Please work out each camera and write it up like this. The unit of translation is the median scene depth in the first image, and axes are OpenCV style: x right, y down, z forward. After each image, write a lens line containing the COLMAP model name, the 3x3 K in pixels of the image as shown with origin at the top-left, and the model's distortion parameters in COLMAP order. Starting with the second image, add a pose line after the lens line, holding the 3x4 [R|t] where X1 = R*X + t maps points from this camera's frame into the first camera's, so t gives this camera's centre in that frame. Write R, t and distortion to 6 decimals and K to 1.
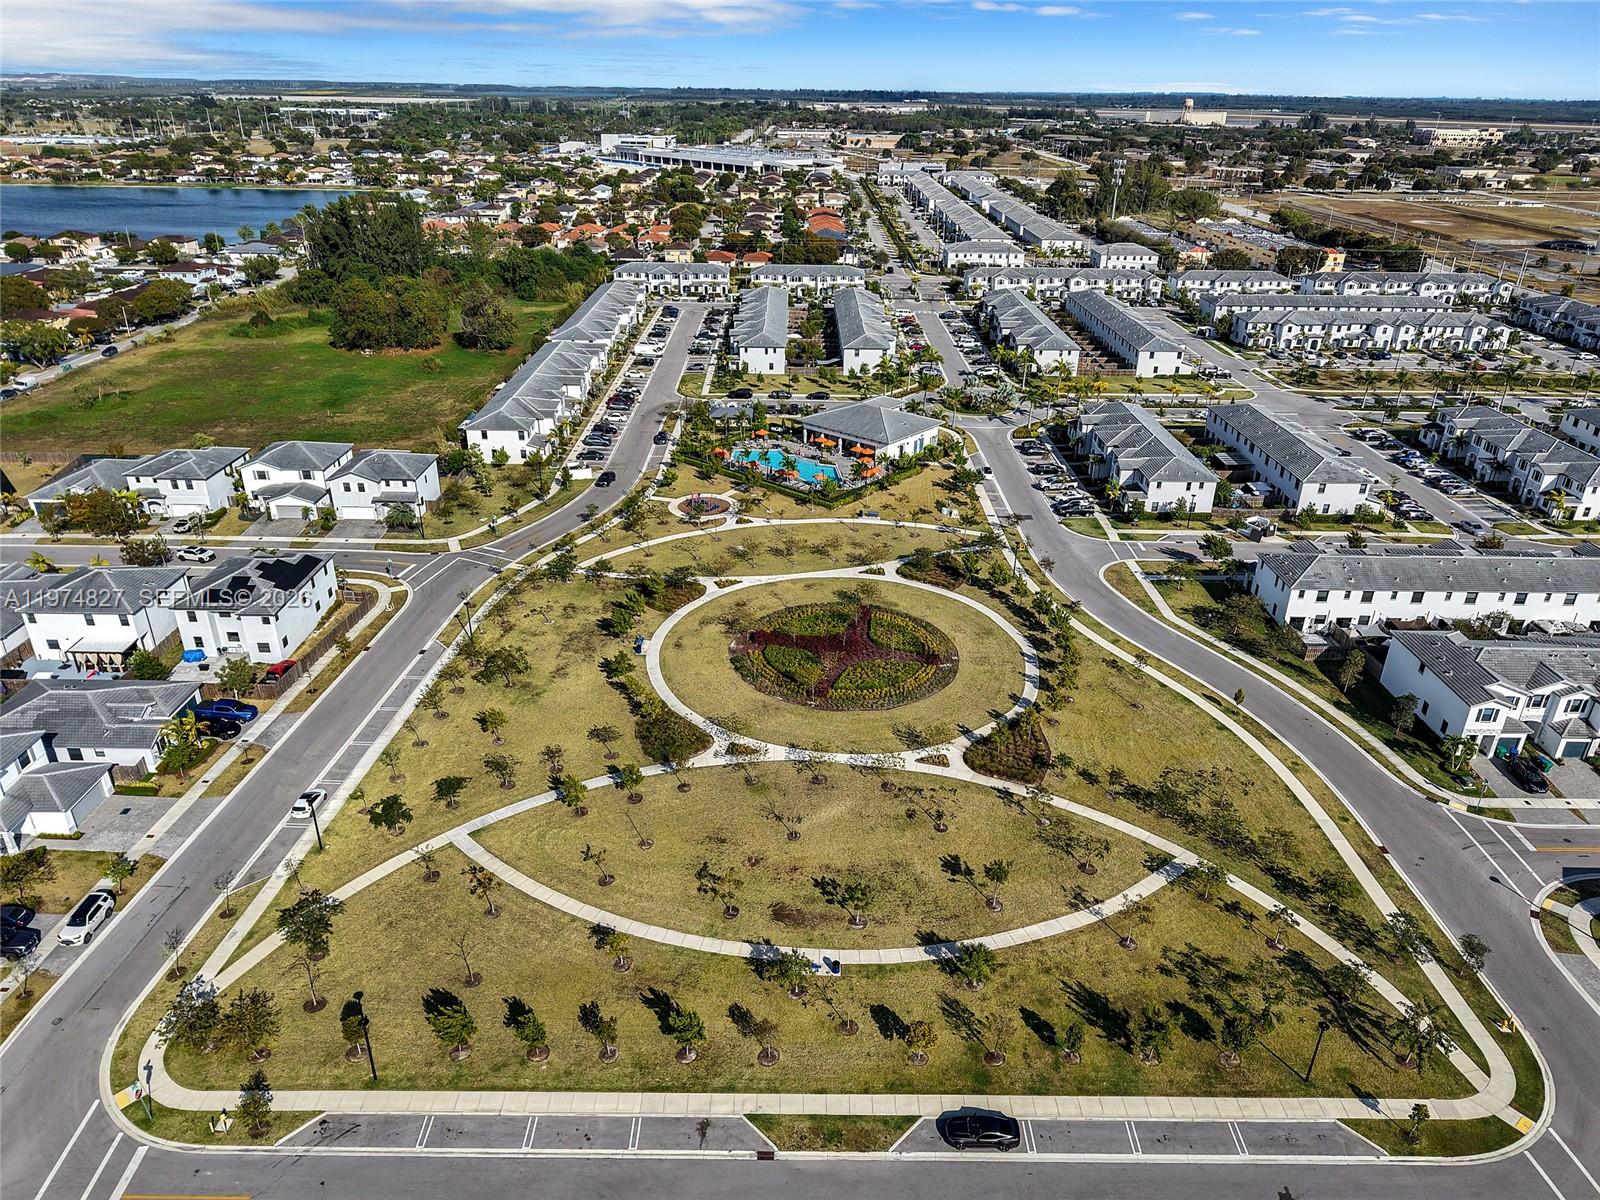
lens RADIAL K [[1119.0, 0, 800.0], [0, 1119.0, 600.0], [0, 0, 1]] dist [-0.034500, -0.003582]
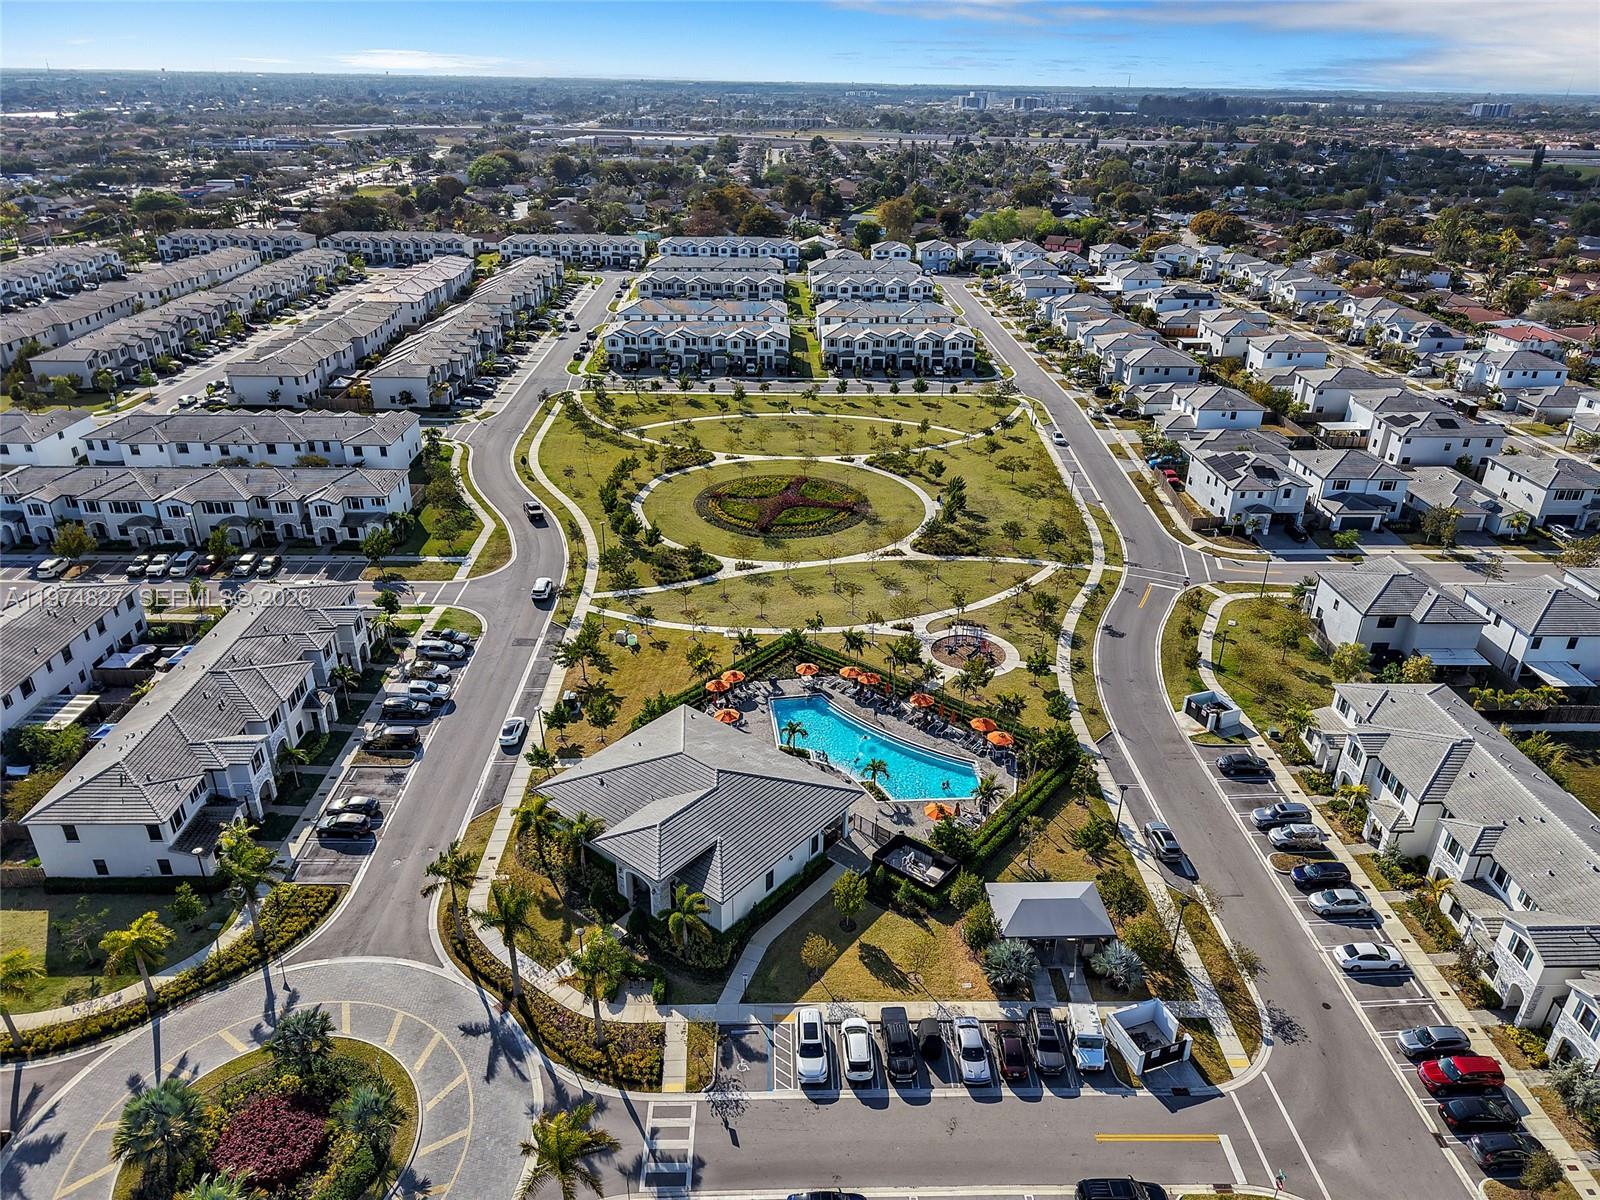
lens RADIAL K [[1119.0, 0, 800.0], [0, 1119.0, 600.0], [0, 0, 1]] dist [-0.034500, -0.003582]
pose [[-0.999229, -0.014106, -0.036639, 0.032340], [-0.036975, 0.651864, 0.757434, -0.429394], [0.013199, 0.758204, -0.651883, 0.963172]]
